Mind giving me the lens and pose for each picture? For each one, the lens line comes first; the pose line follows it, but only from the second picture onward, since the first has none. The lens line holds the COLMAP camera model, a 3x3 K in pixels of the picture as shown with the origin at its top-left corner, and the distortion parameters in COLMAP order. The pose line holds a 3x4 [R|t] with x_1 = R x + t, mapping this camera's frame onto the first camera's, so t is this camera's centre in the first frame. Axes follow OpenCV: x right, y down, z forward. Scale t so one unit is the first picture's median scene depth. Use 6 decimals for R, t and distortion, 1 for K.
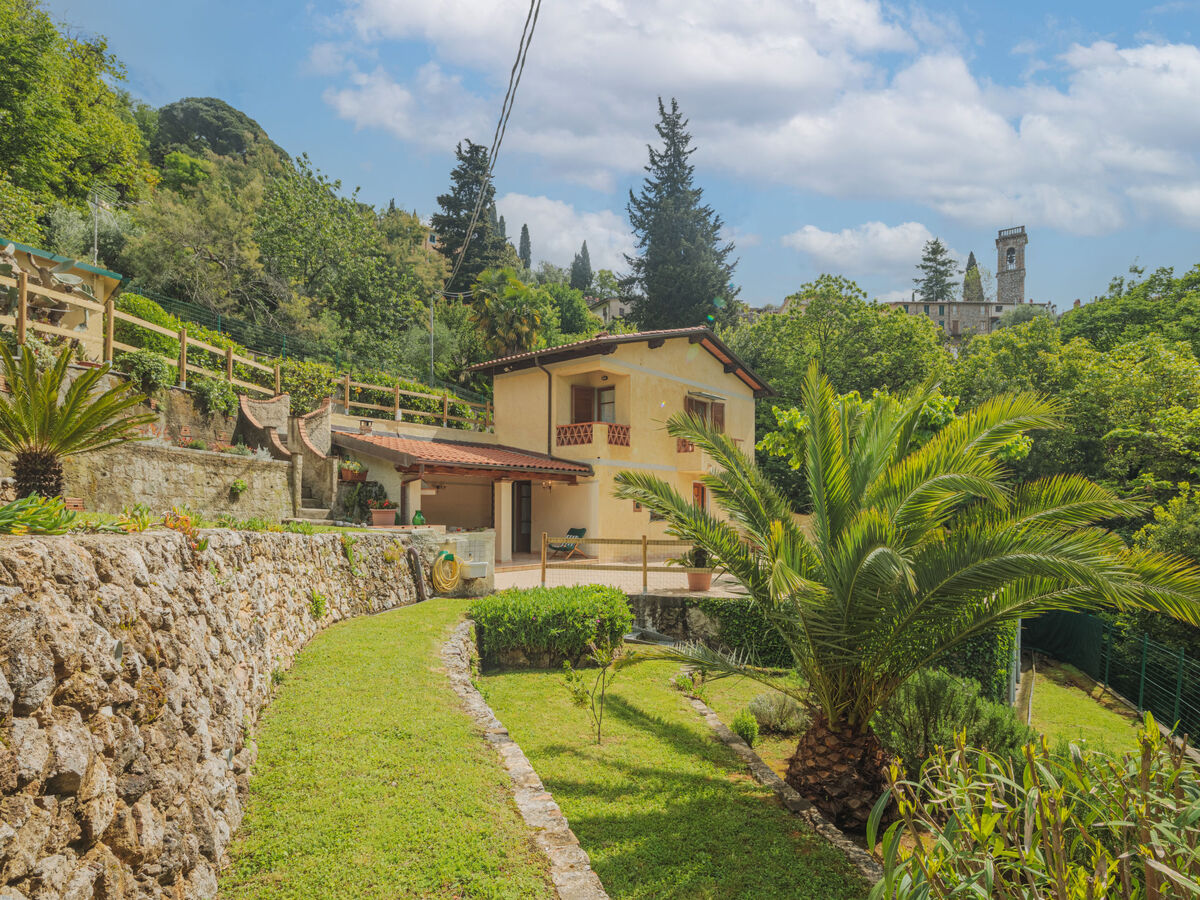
lens RADIAL K [[664.4, 0, 591.6], [0, 664.4, 513.1], [0, 0, 1]] dist [0.004106, -0.002712]
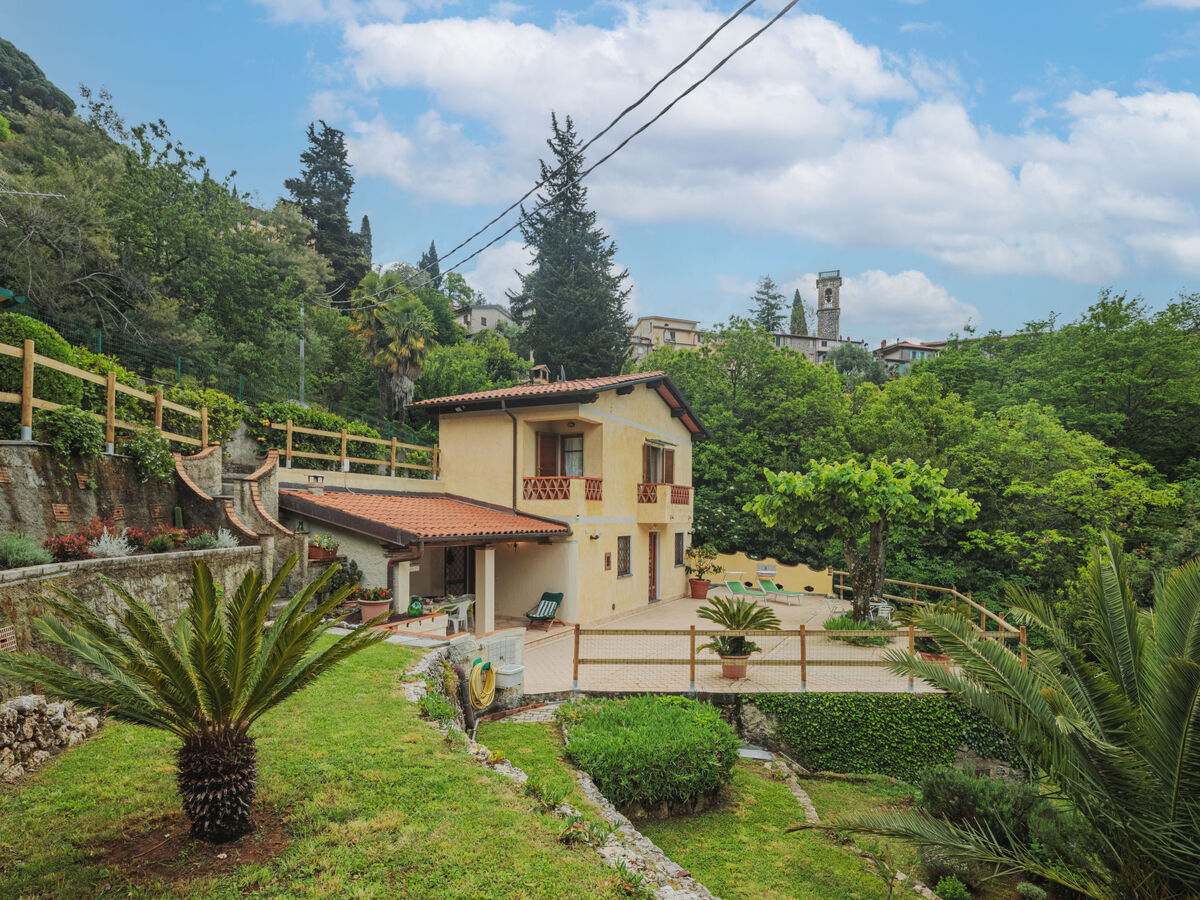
lens RADIAL K [[664.4, 0, 591.6], [0, 664.4, 513.1], [0, 0, 1]] dist [0.004106, -0.002712]
pose [[0.966349, 0.001041, 0.257232, -0.111706], [-0.000110, 0.999993, -0.003630, -0.045338], [-0.257234, 0.003480, 0.966343, 0.061027]]
